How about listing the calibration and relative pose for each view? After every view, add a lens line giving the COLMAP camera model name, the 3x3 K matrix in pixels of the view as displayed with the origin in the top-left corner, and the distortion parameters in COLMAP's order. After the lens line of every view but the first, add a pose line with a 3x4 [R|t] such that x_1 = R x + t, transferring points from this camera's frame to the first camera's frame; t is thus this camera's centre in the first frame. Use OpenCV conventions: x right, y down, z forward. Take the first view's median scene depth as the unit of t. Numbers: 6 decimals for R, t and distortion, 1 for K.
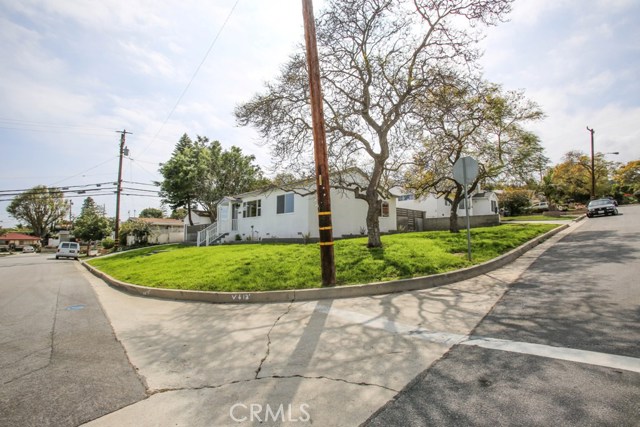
lens RADIAL K [[292.8, 0, 320.1], [0, 292.8, 213.8], [0, 0, 1]] dist [-0.065051, 0.022182]
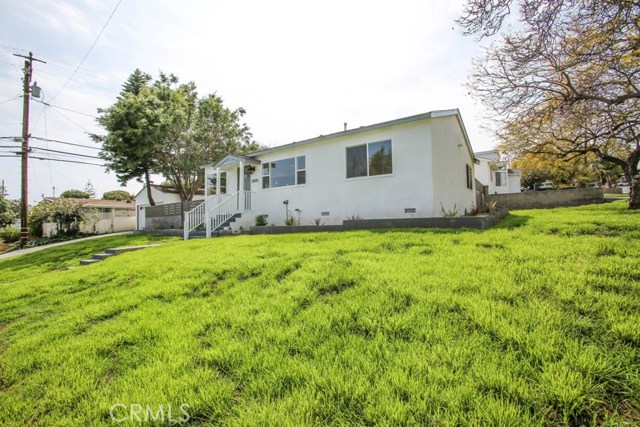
lens RADIAL K [[292.8, 0, 322.3], [0, 292.8, 214.1], [0, 0, 1]] dist [-0.065051, 0.022182]
pose [[0.980598, -0.007483, 0.195888, -0.182658], [-0.002343, 0.998752, 0.049884, 0.024973], [-0.196017, -0.049376, 0.979357, 0.257372]]
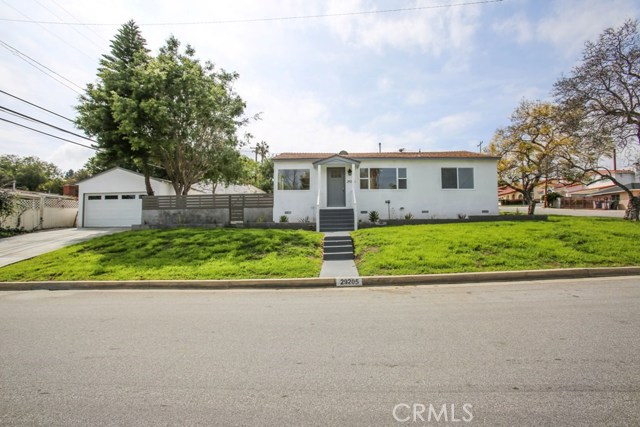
lens RADIAL K [[292.8, 0, 319.8], [0, 292.8, 213.2], [0, 0, 1]] dist [-0.065051, 0.022182]
pose [[0.712578, 0.036971, 0.700619, -0.592650], [-0.055909, 0.998427, 0.004177, 0.053210], [-0.699362, -0.042147, 0.713524, 0.376529]]
